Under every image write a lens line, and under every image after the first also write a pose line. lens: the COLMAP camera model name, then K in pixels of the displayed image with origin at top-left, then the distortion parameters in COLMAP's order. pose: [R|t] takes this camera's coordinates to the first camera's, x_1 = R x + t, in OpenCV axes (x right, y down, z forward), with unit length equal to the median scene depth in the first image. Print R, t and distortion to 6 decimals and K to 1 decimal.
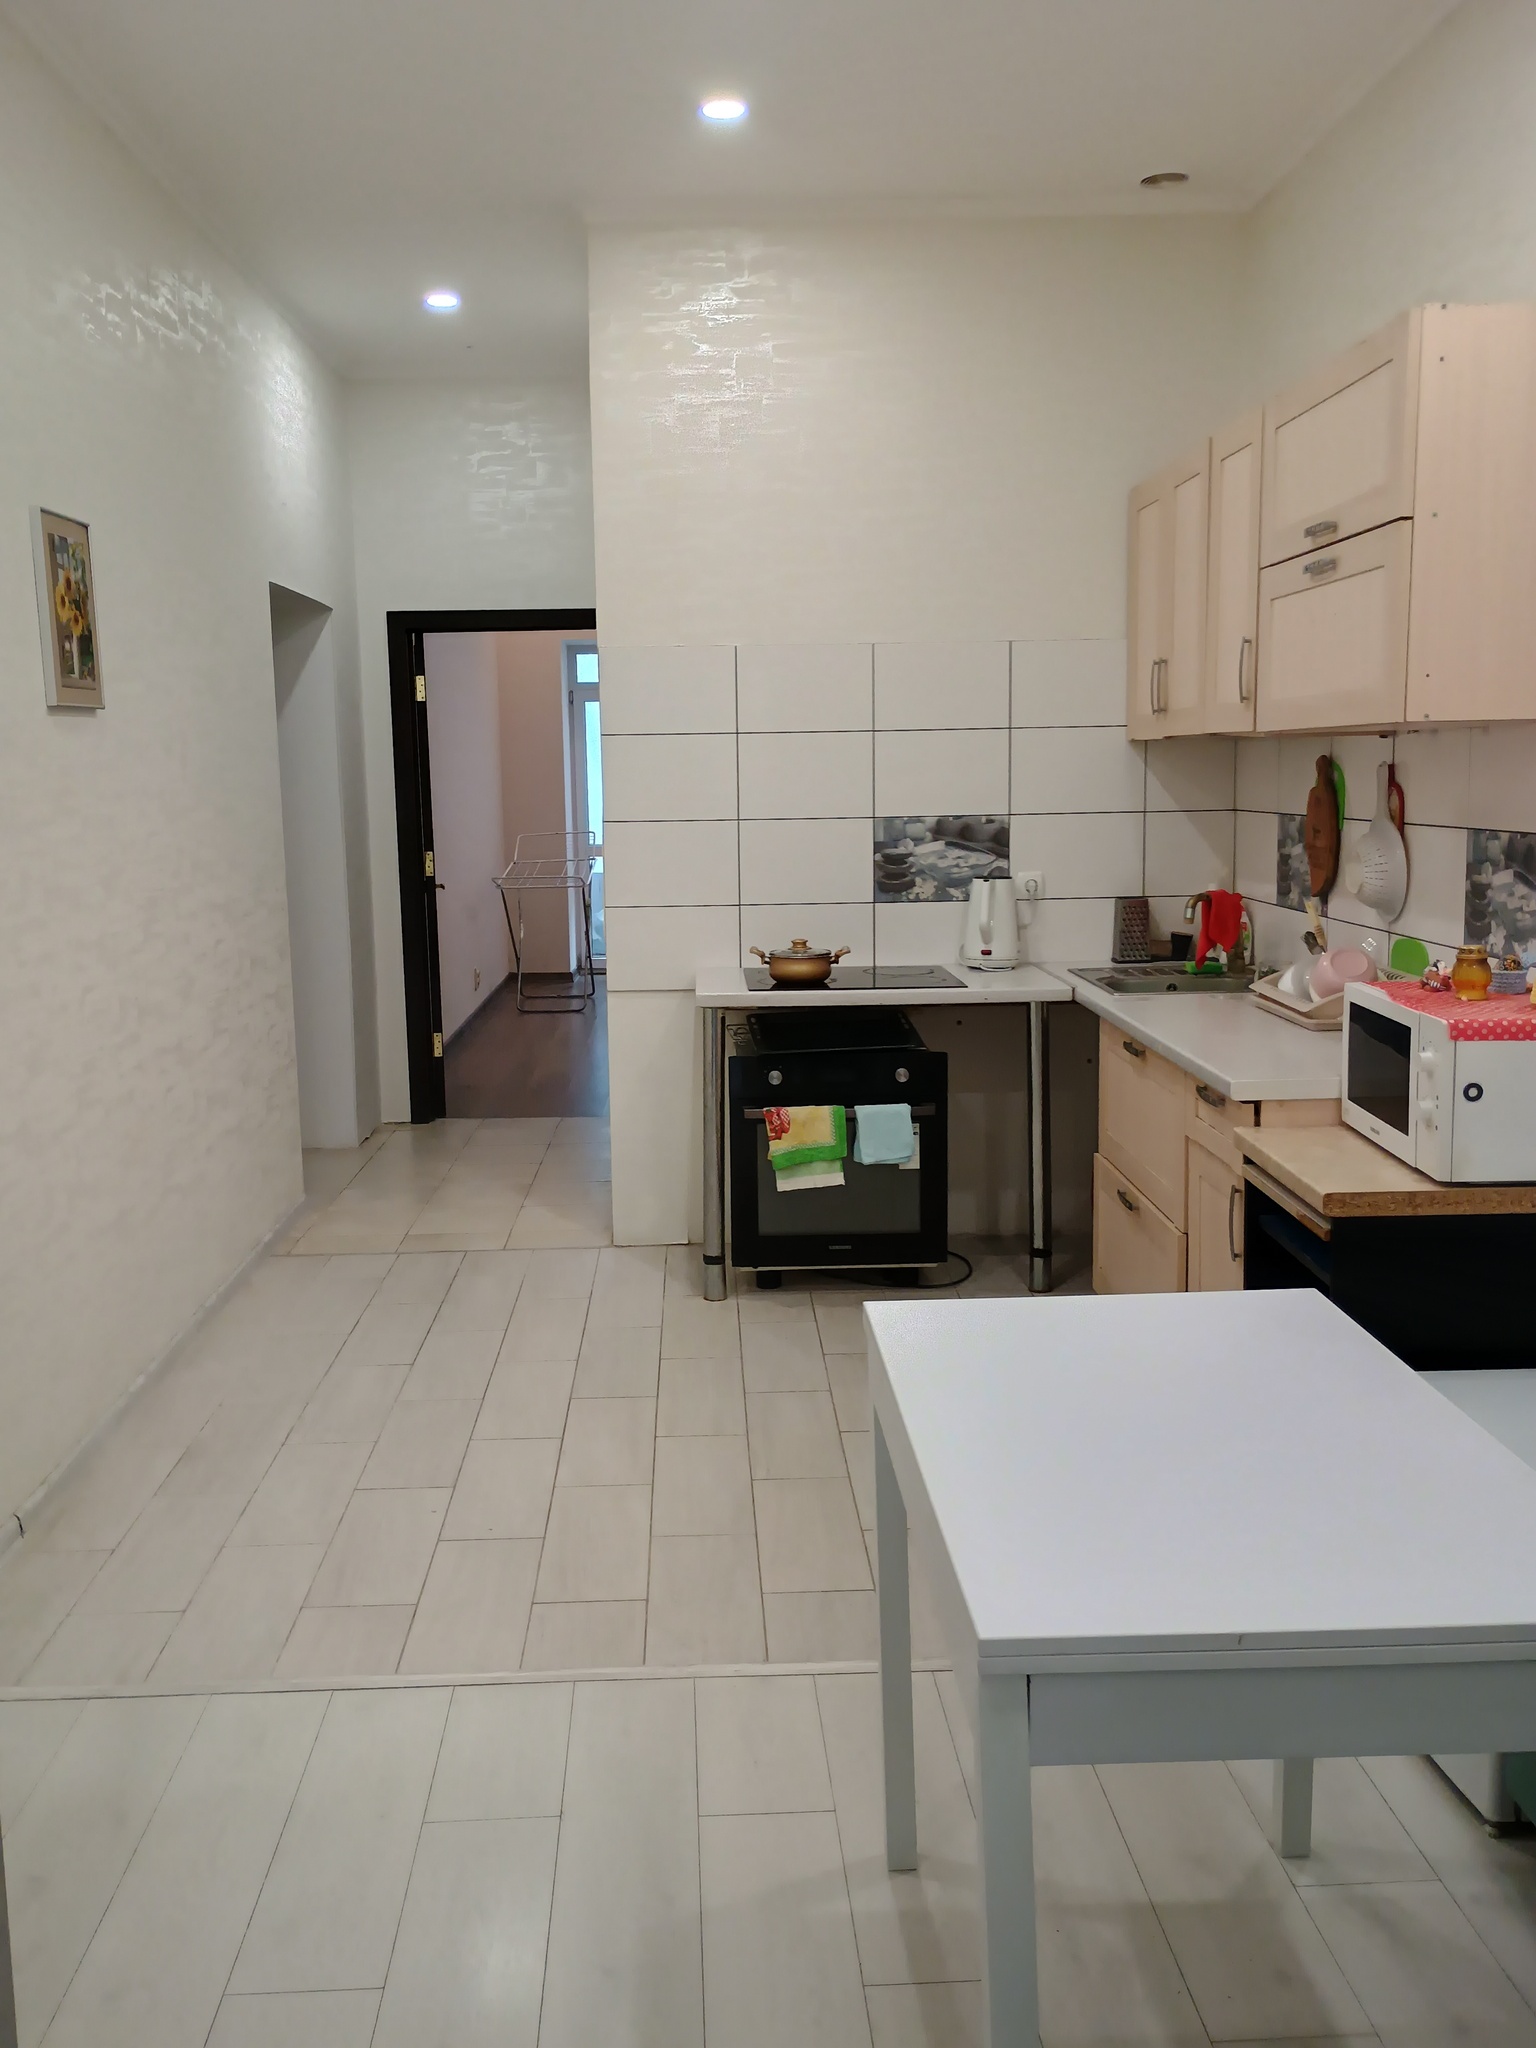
lens RADIAL K [[1731.6, 0, 772.6], [0, 1731.6, 1033.2], [0, 0, 1]] dist [0.077065, -0.094645]
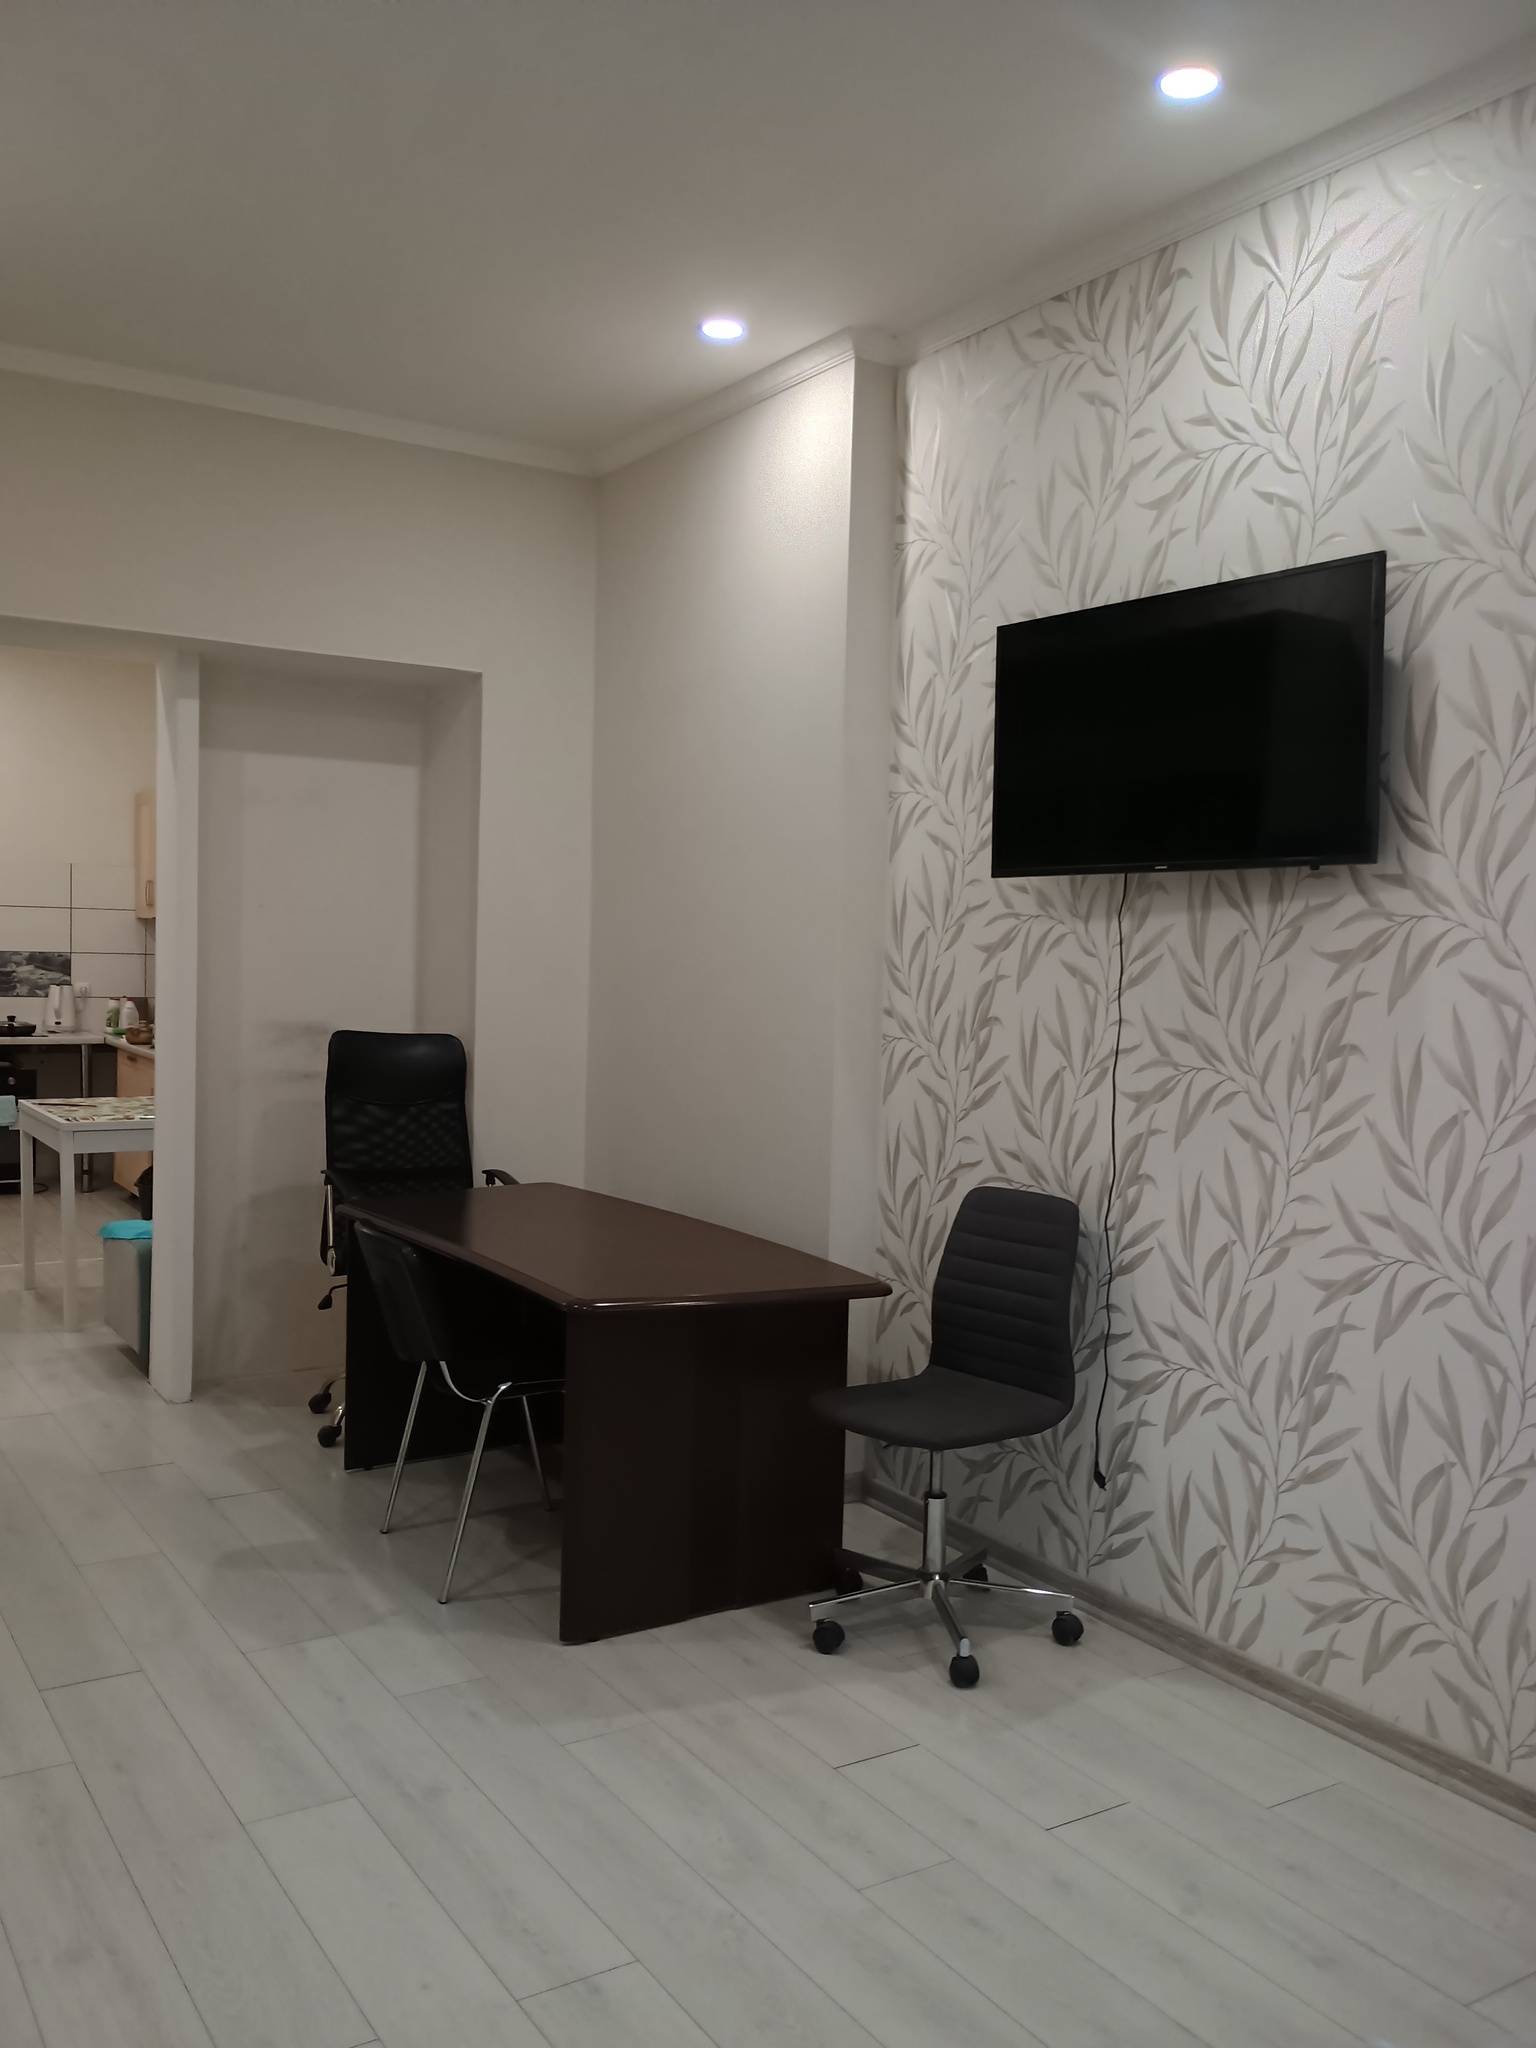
lens RADIAL K [[1731.6, 0, 772.6], [0, 1731.6, 1033.2], [0, 0, 1]] dist [0.077065, -0.094645]
pose [[0.870123, 0.016928, 0.492545, -0.138901], [0.030676, 0.995612, -0.088408, 0.156673], [-0.491880, 0.092035, 0.865785, -1.041522]]
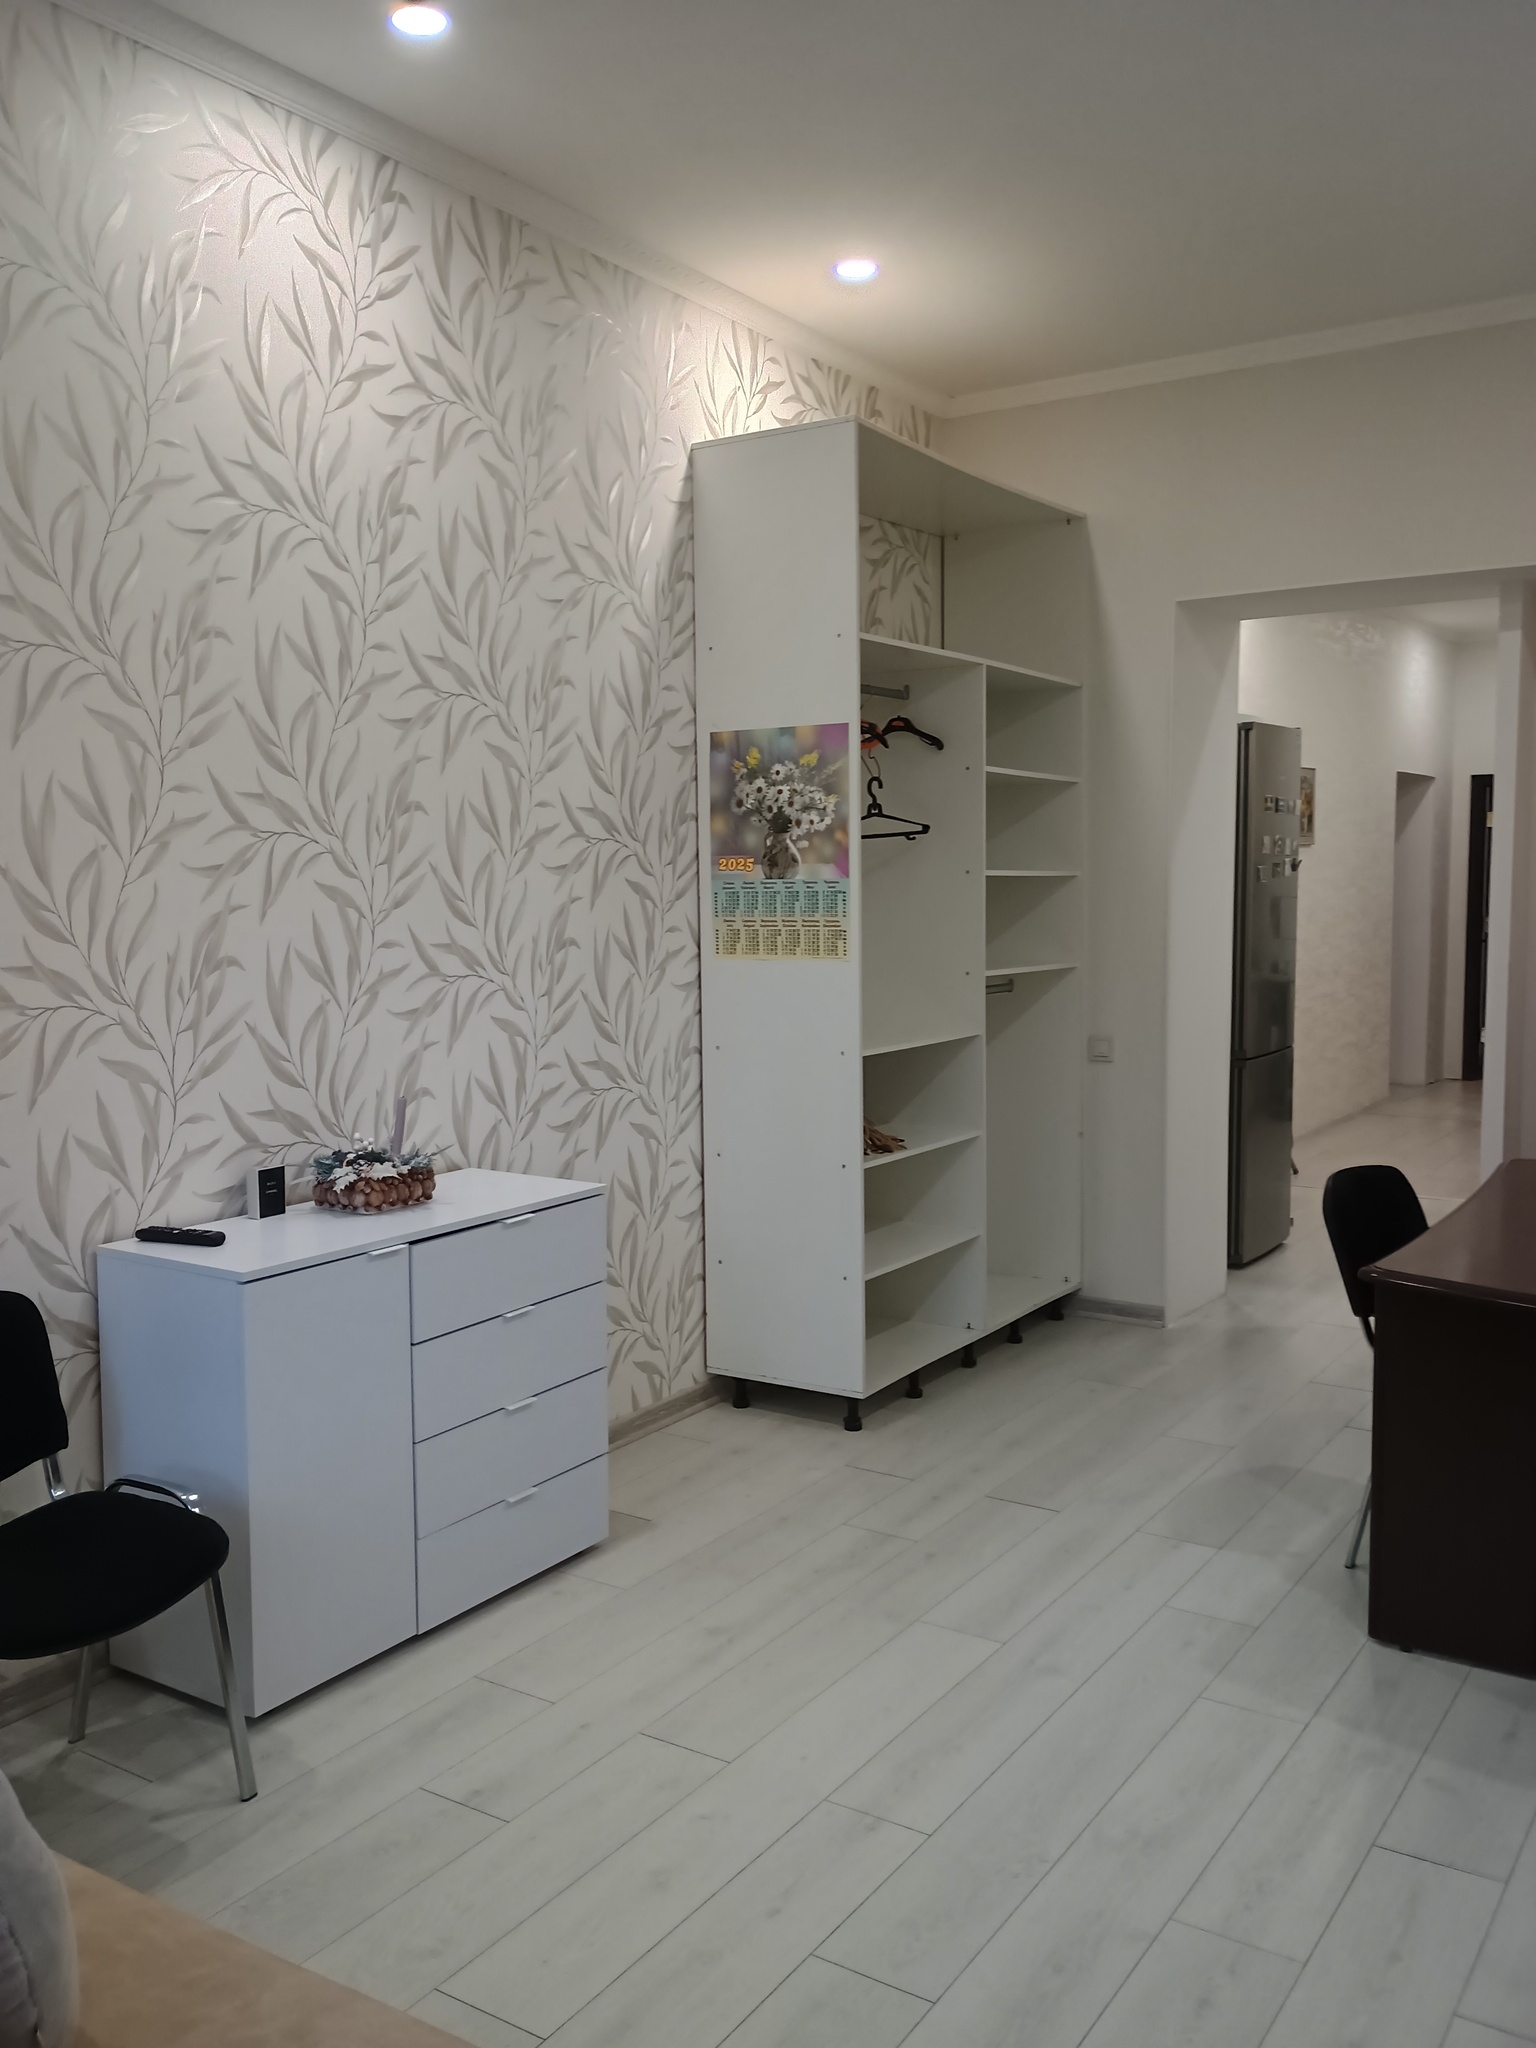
lens RADIAL K [[1731.6, 0, 772.6], [0, 1731.6, 1033.2], [0, 0, 1]] dist [0.077065, -0.094645]
pose [[0.806944, 0.061867, -0.587379, 0.338514], [-0.091561, 0.995580, -0.020926, 0.146252], [0.583488, 0.070667, 0.809041, -1.043866]]
